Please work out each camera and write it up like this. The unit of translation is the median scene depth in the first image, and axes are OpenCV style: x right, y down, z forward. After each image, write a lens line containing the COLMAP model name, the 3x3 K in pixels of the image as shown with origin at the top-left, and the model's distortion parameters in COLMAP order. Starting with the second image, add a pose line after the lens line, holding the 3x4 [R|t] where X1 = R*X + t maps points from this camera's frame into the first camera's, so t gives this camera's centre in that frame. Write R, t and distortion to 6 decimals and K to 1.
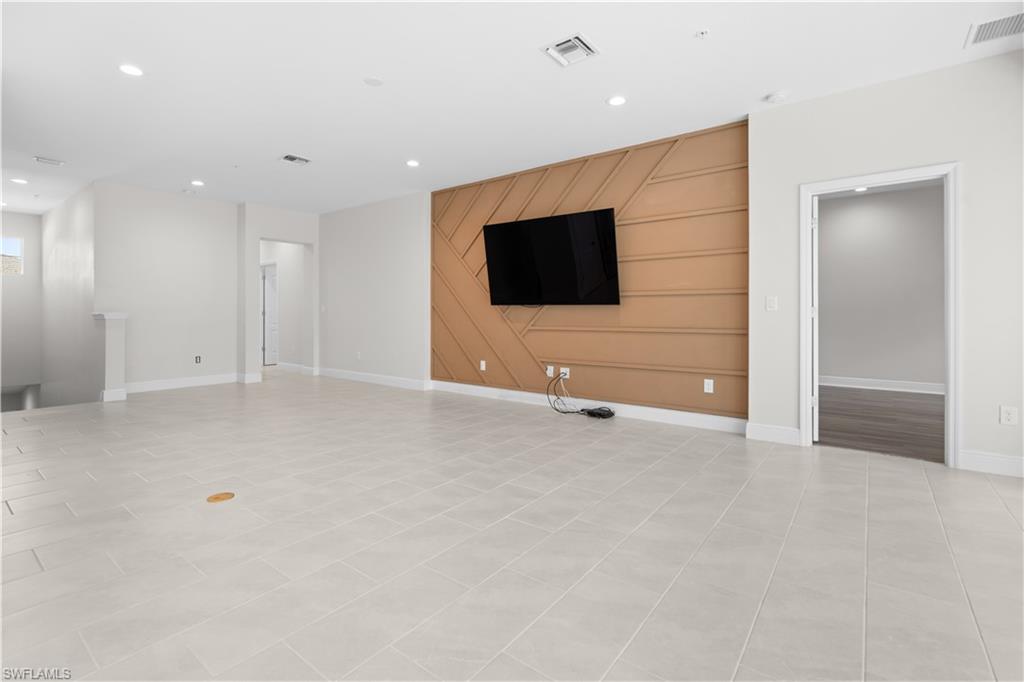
lens RADIAL K [[461.4, 0, 517.2], [0, 461.4, 330.3], [0, 0, 1]] dist [-0.029346, -0.000240]
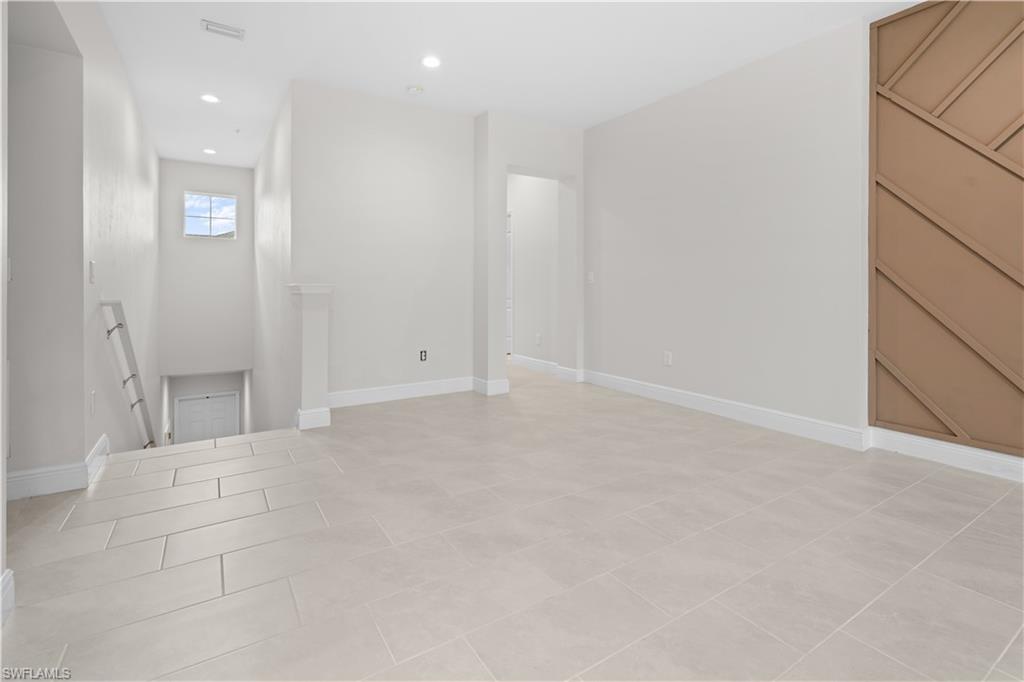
lens RADIAL K [[474.1, 0, 511.0], [0, 474.1, 308.5], [0, 0, 1]] dist [0.001511, 0.000459]
pose [[0.936418, 0.013704, -0.350619, -0.333078], [-0.008302, 0.999823, 0.016907, -0.015233], [0.350788, -0.012921, 0.936366, 0.391753]]
